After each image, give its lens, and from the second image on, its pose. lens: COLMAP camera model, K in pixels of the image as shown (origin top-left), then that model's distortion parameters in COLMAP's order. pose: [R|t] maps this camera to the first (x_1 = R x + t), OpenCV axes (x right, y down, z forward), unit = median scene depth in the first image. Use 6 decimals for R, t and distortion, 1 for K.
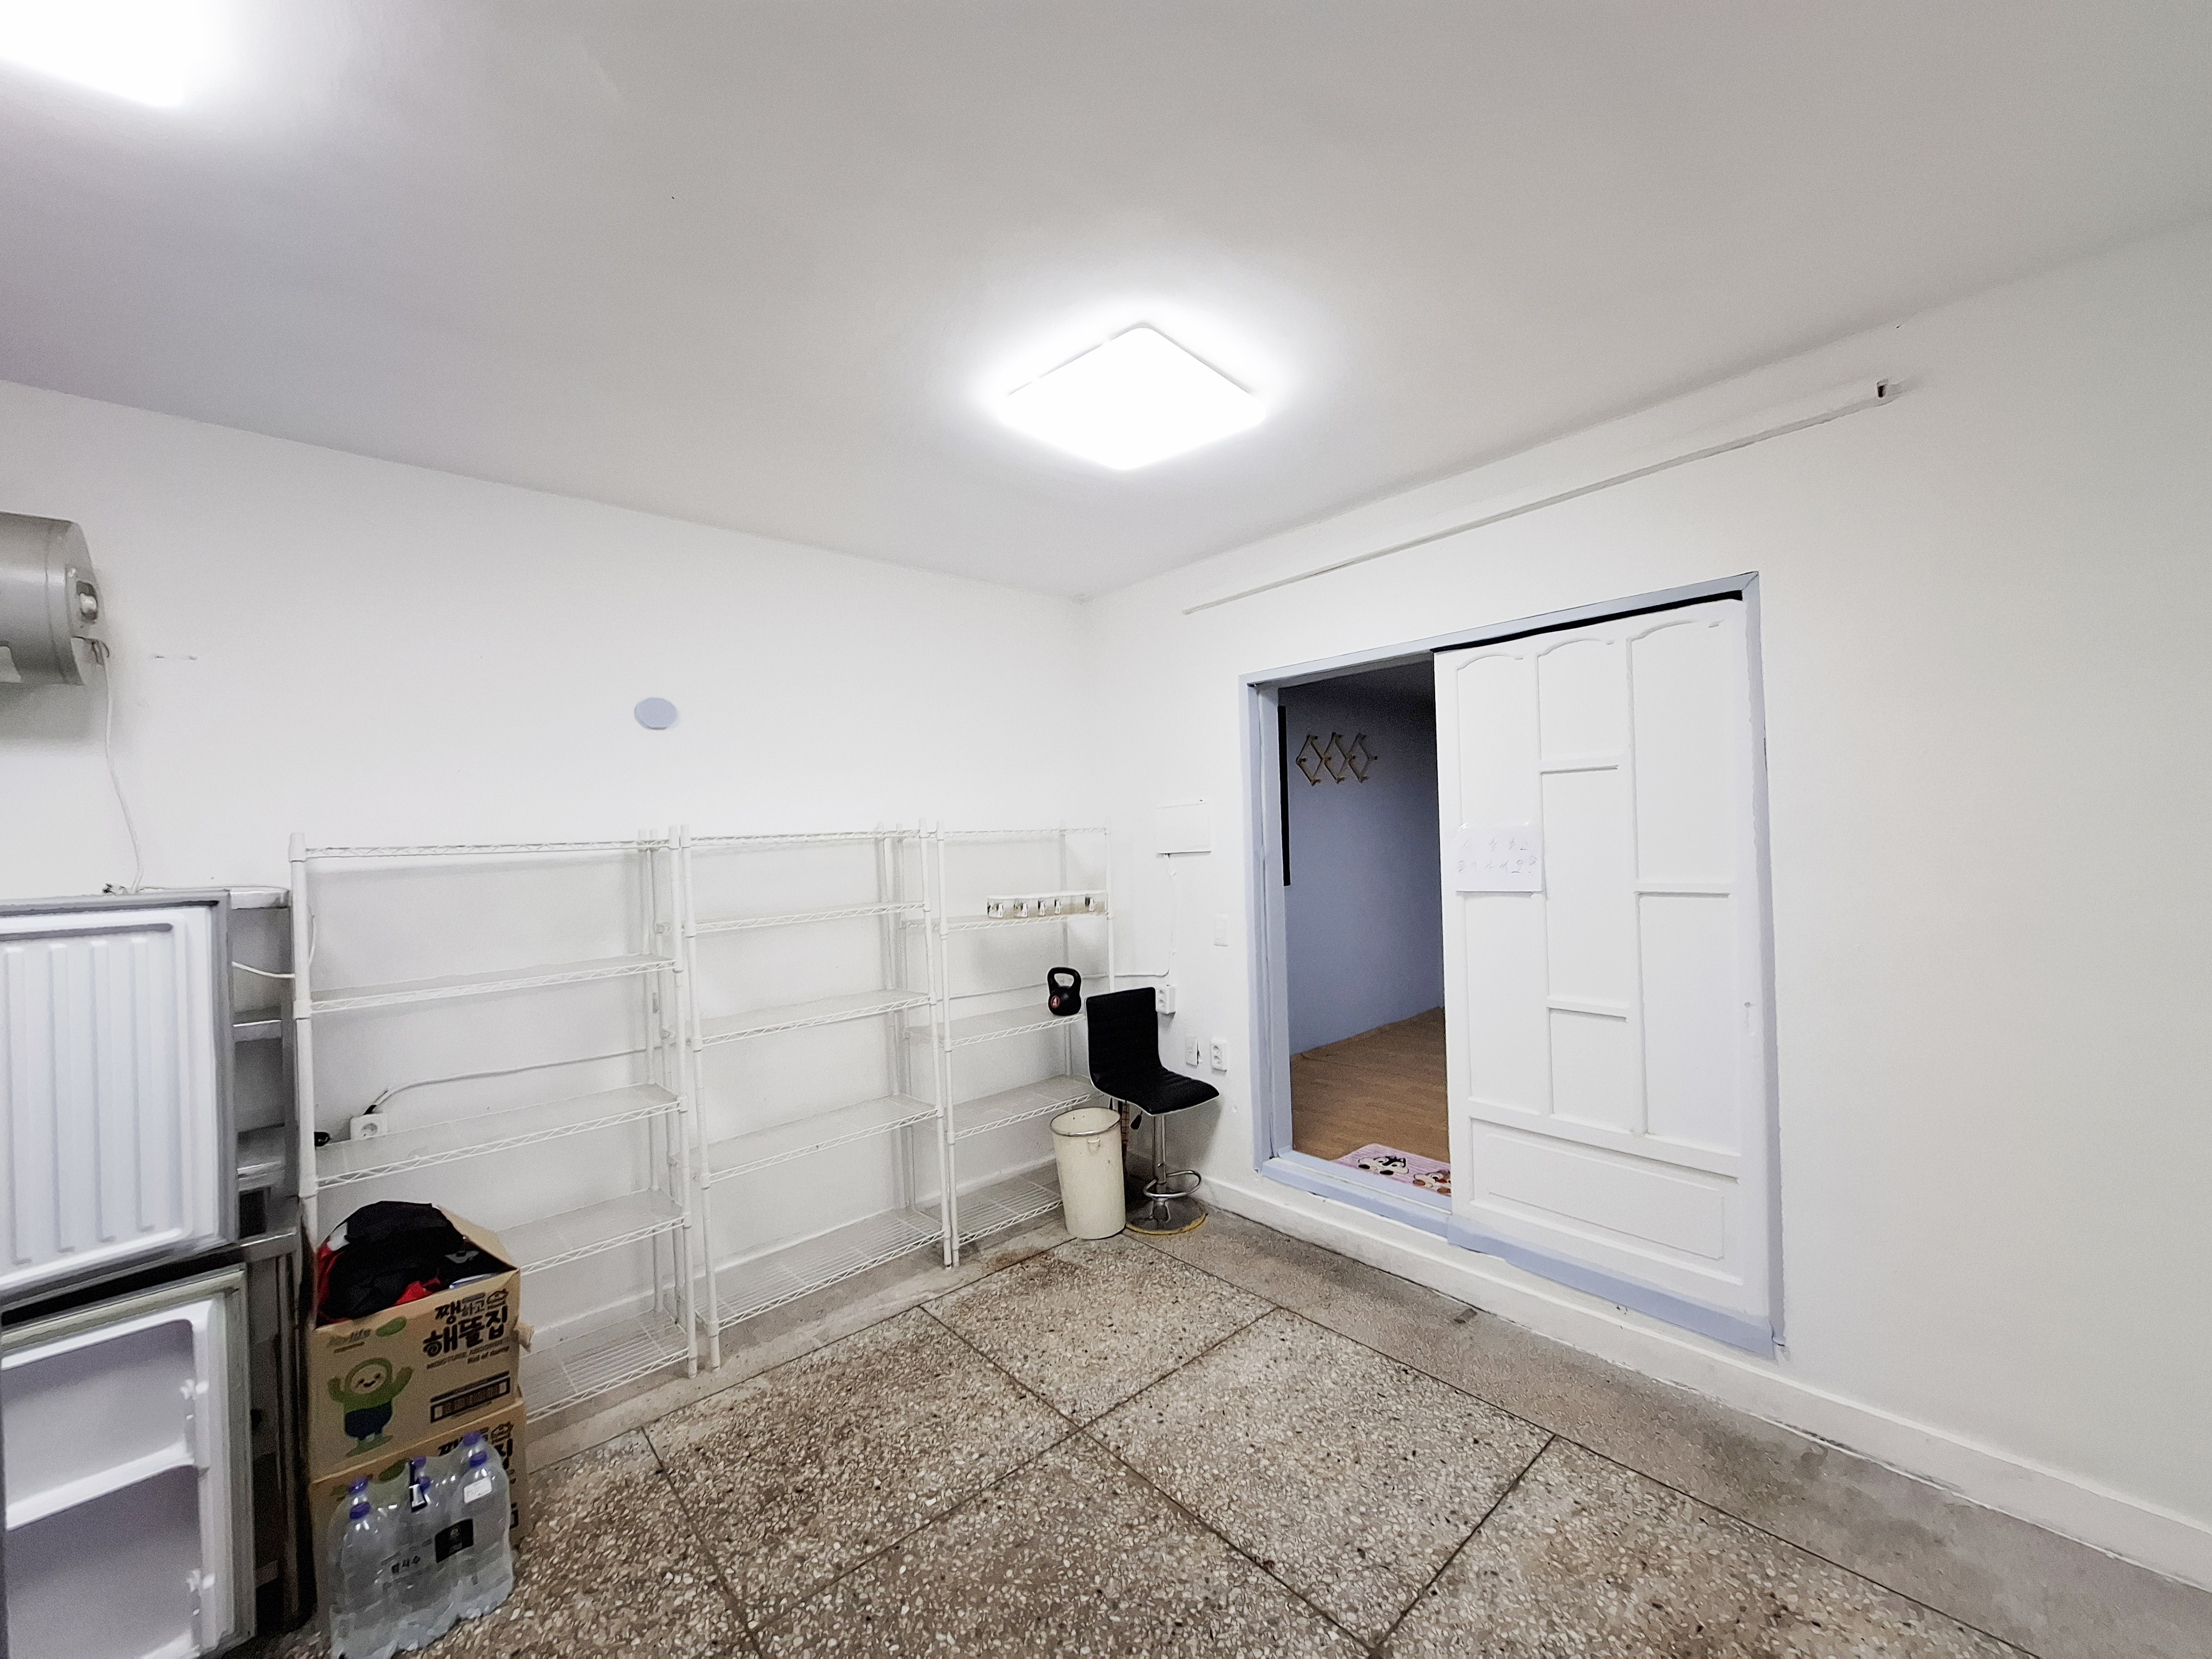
lens RADIAL K [[858.5, 0, 1106.0], [0, 858.5, 829.5], [0, 0, 1]] dist [-0.037317, 0.012770]
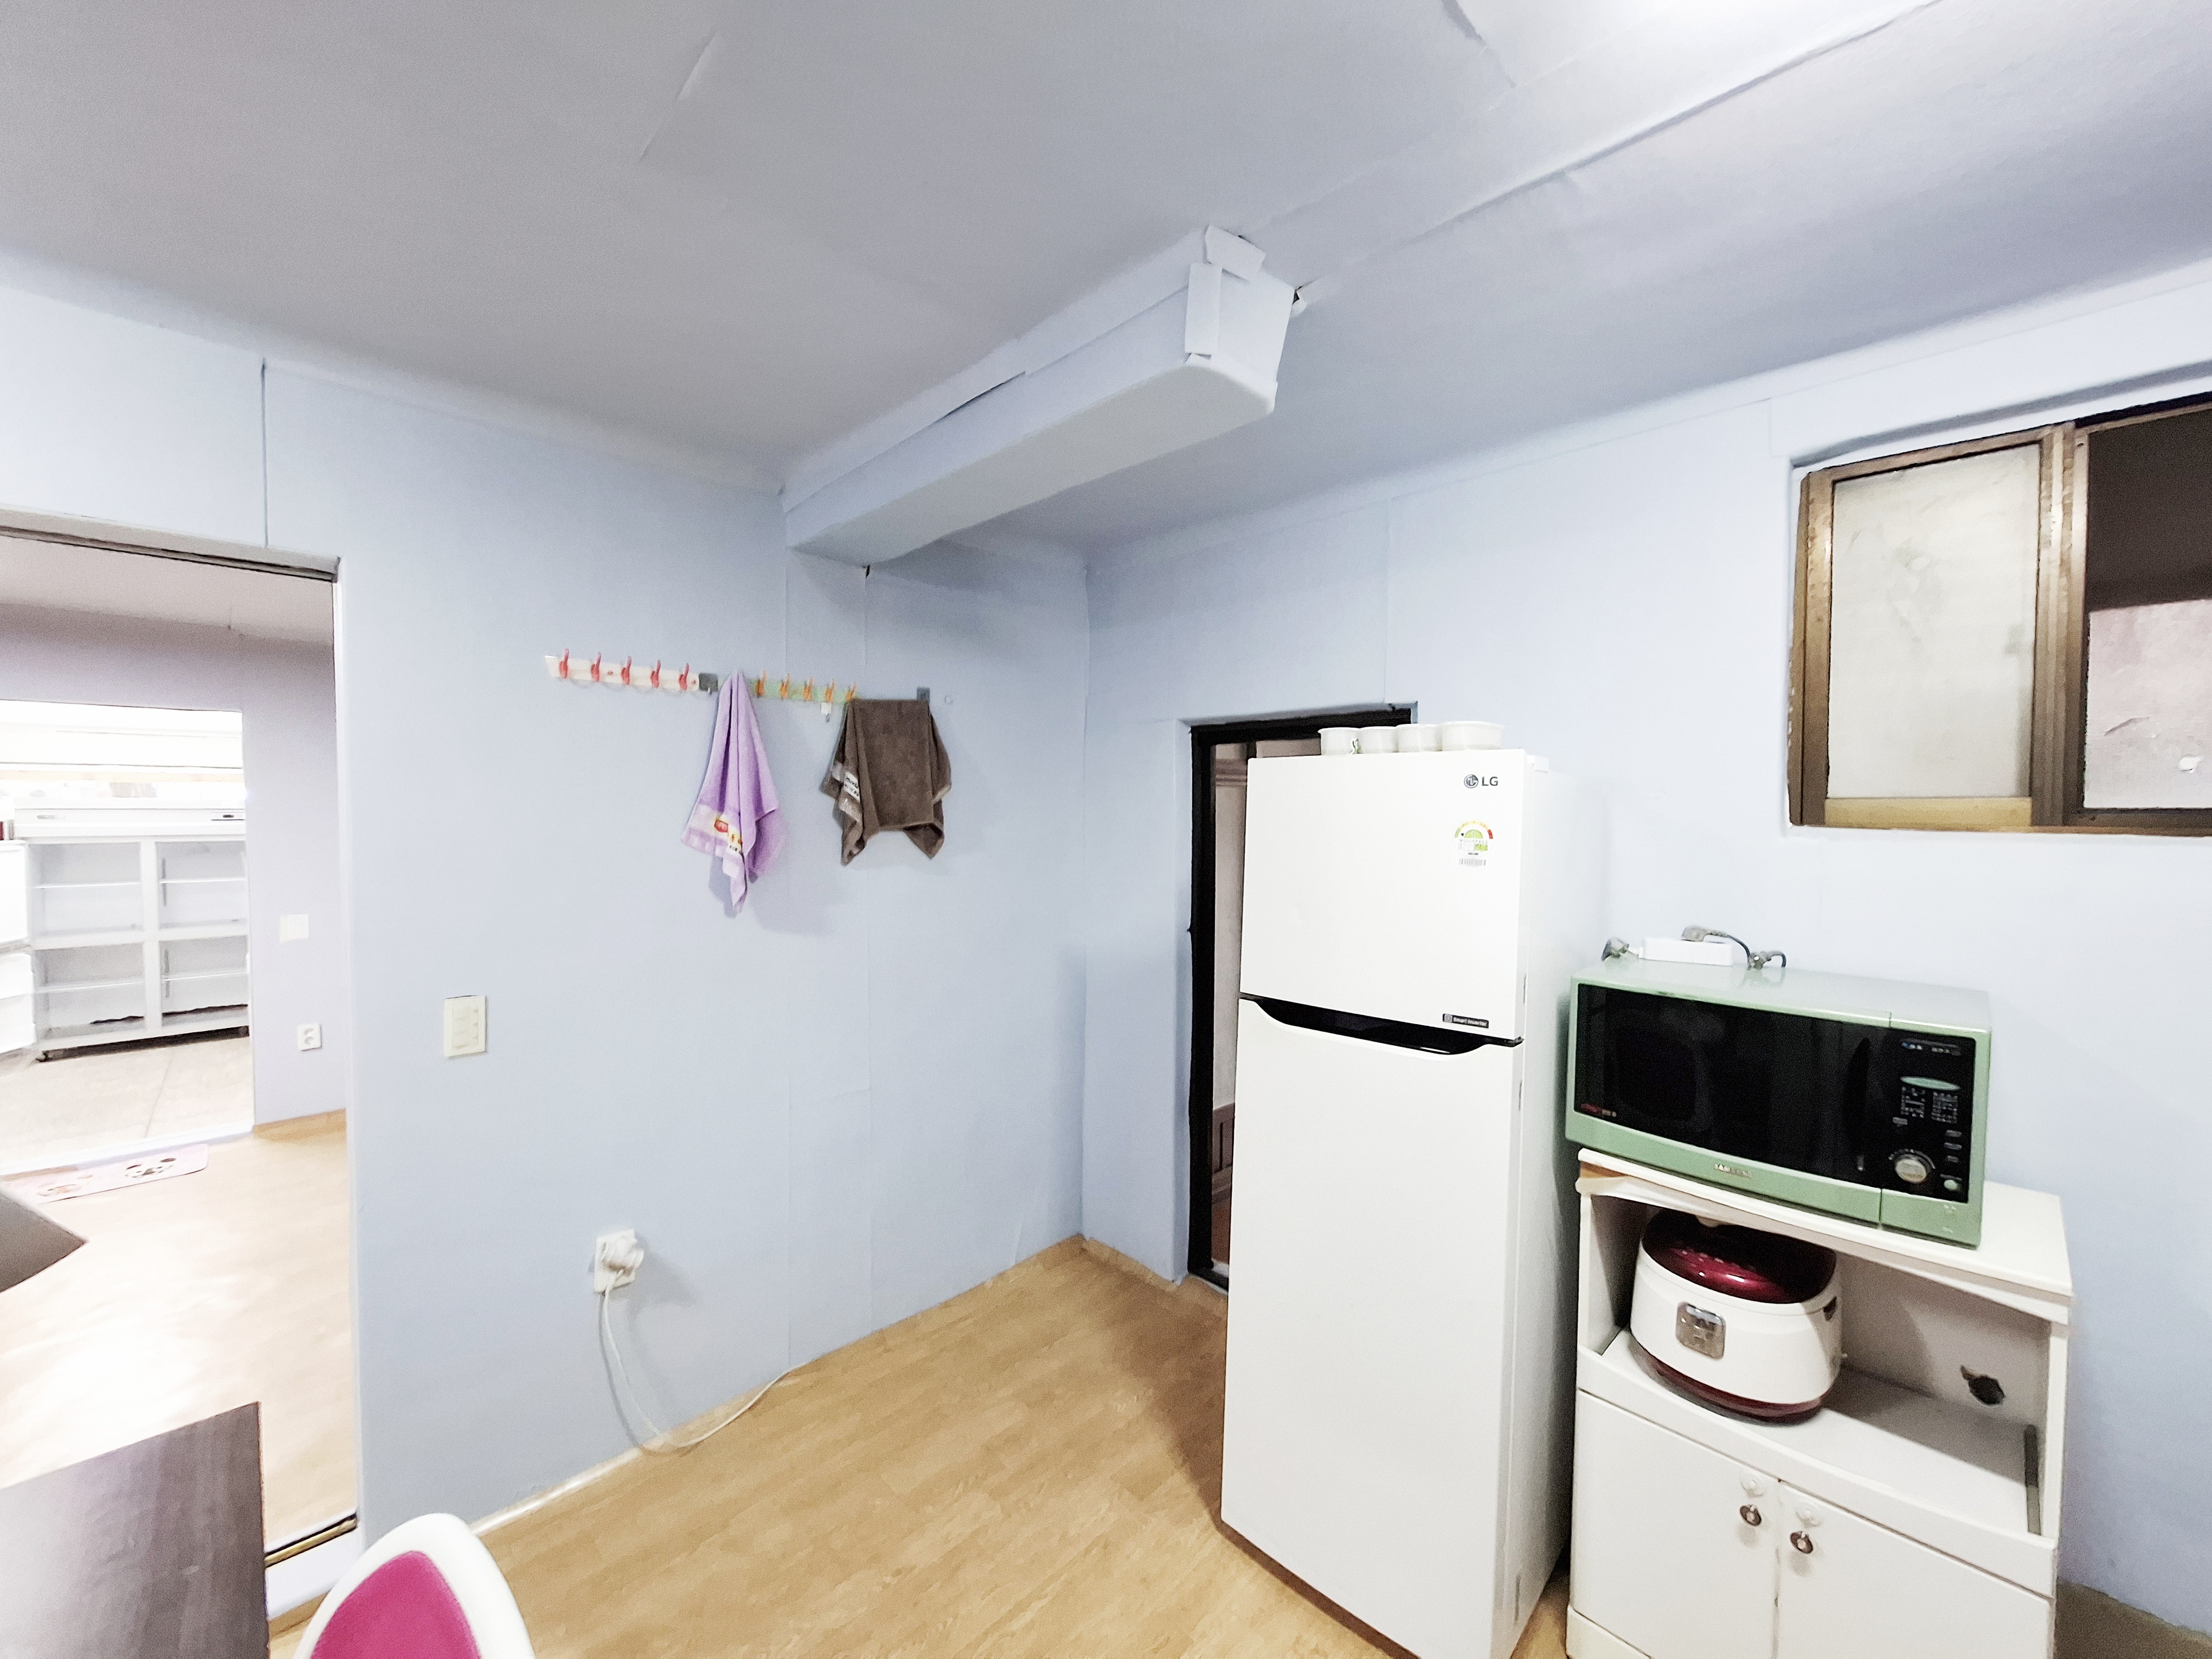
lens RADIAL K [[872.1, 0, 1094.6], [0, 872.1, 837.7], [0, 0, 1]] dist [0.000035, 0.000323]
pose [[0.044830, 0.062479, -0.997039, 2.346866], [0.014962, 0.997888, 0.063205, -0.097611], [0.998883, -0.017751, 0.043801, 3.502588]]
